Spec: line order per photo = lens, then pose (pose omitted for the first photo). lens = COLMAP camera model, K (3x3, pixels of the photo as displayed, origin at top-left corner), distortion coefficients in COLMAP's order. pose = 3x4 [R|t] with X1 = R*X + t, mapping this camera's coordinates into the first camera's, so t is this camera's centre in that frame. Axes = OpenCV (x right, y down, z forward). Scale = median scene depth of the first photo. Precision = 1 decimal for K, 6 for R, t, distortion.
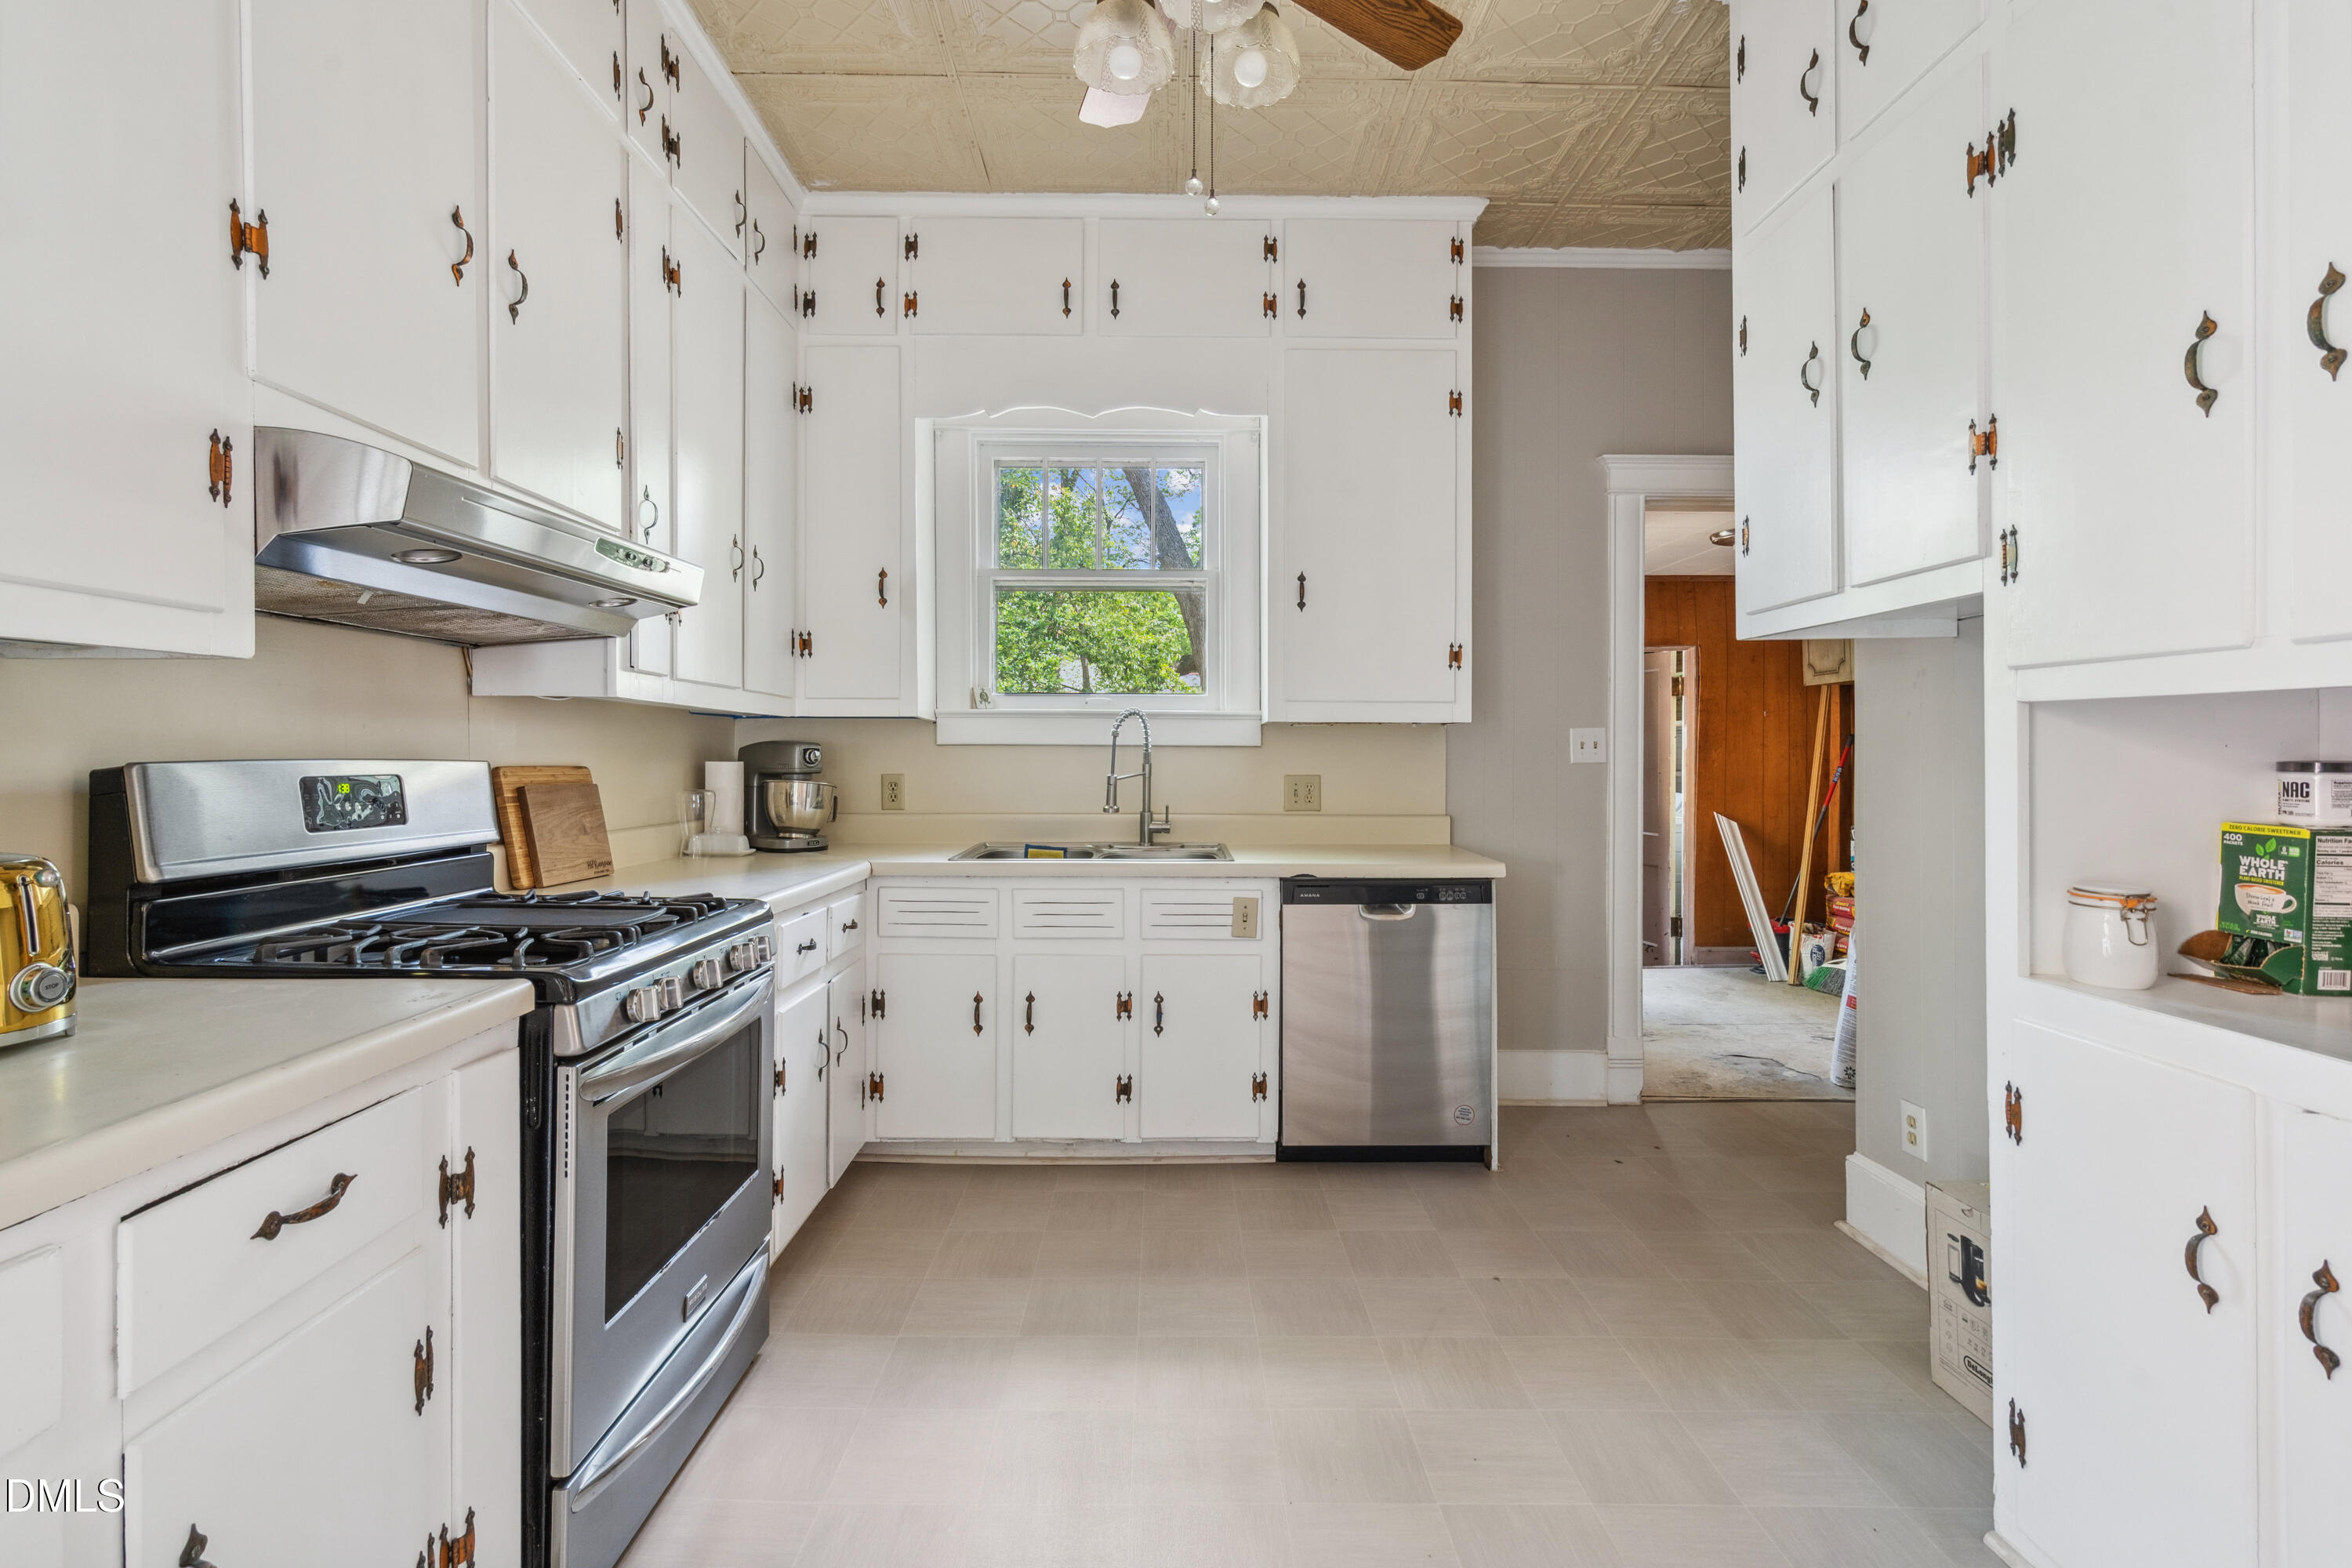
lens RADIAL K [[1072.5, 0, 1166.2], [0, 1072.5, 753.4], [0, 0, 1]] dist [-0.005576, 0.000893]
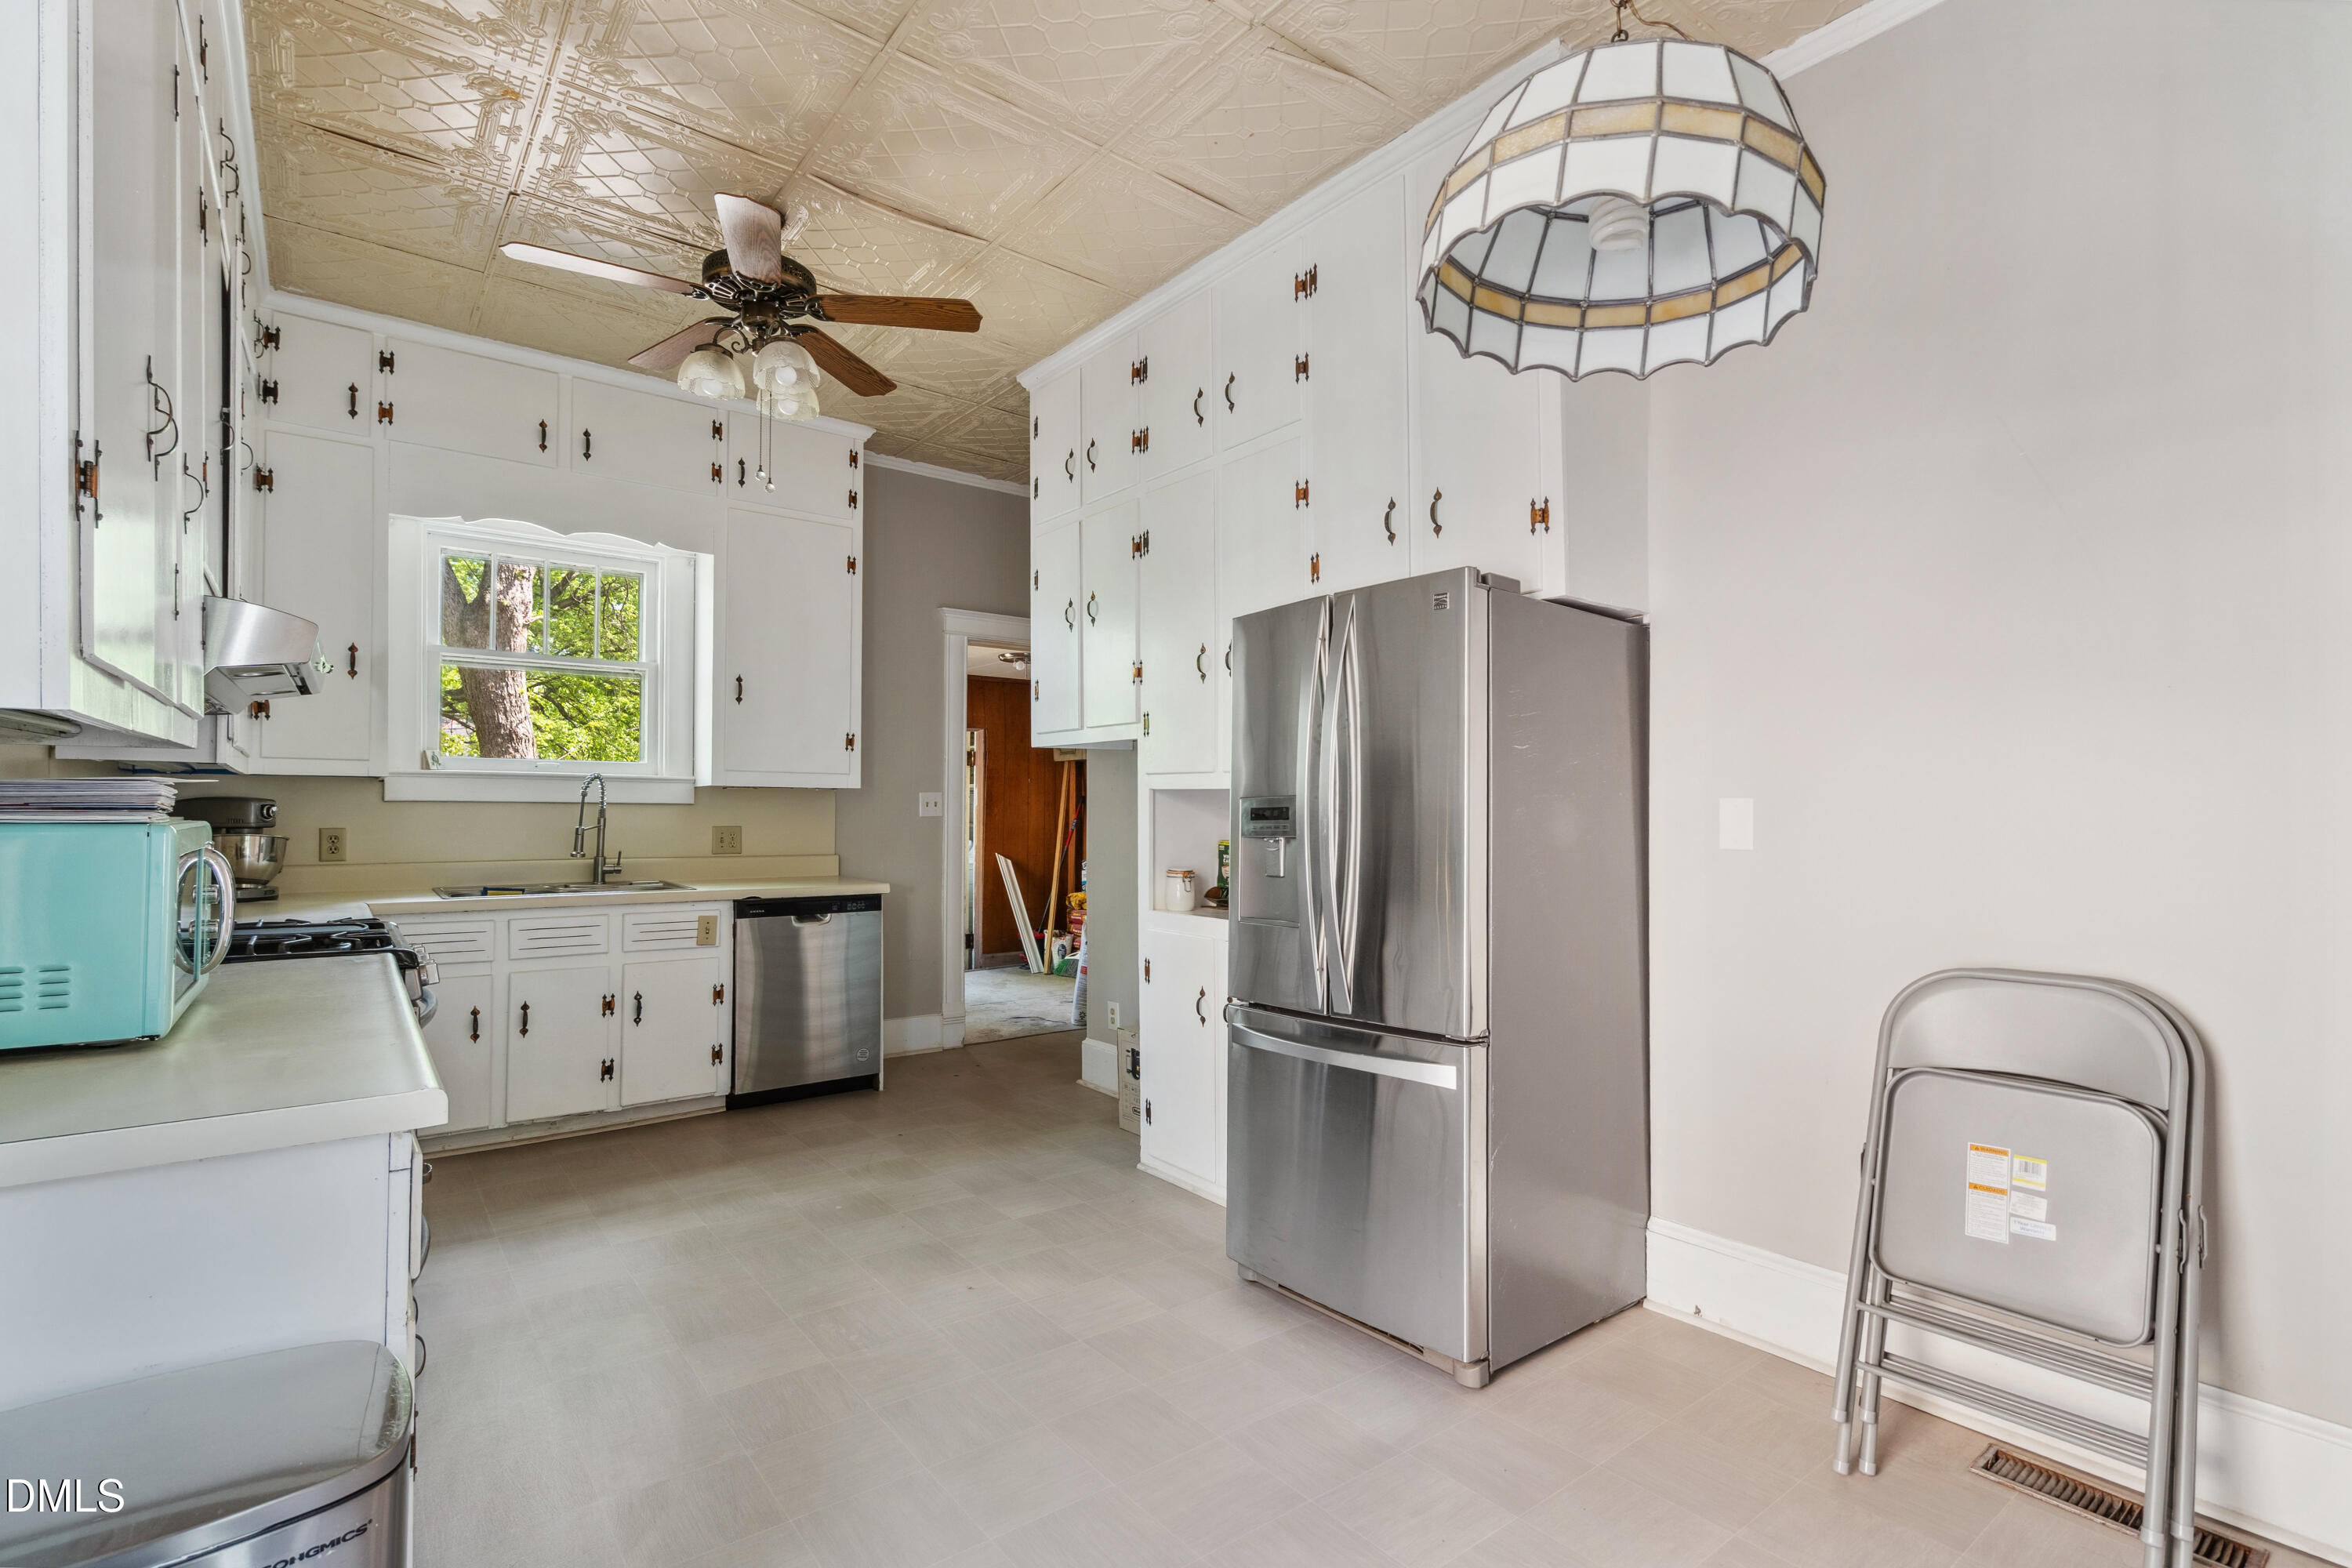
lens RADIAL K [[1072.5, 0, 1175.5], [0, 1072.5, 803.1], [0, 0, 1]] dist [-0.005576, 0.000893]
pose [[0.790921, 0.005745, 0.611891, -0.277770], [-0.003433, 0.999982, -0.004951, -0.003689], [-0.611908, 0.001816, 0.790927, -0.420603]]
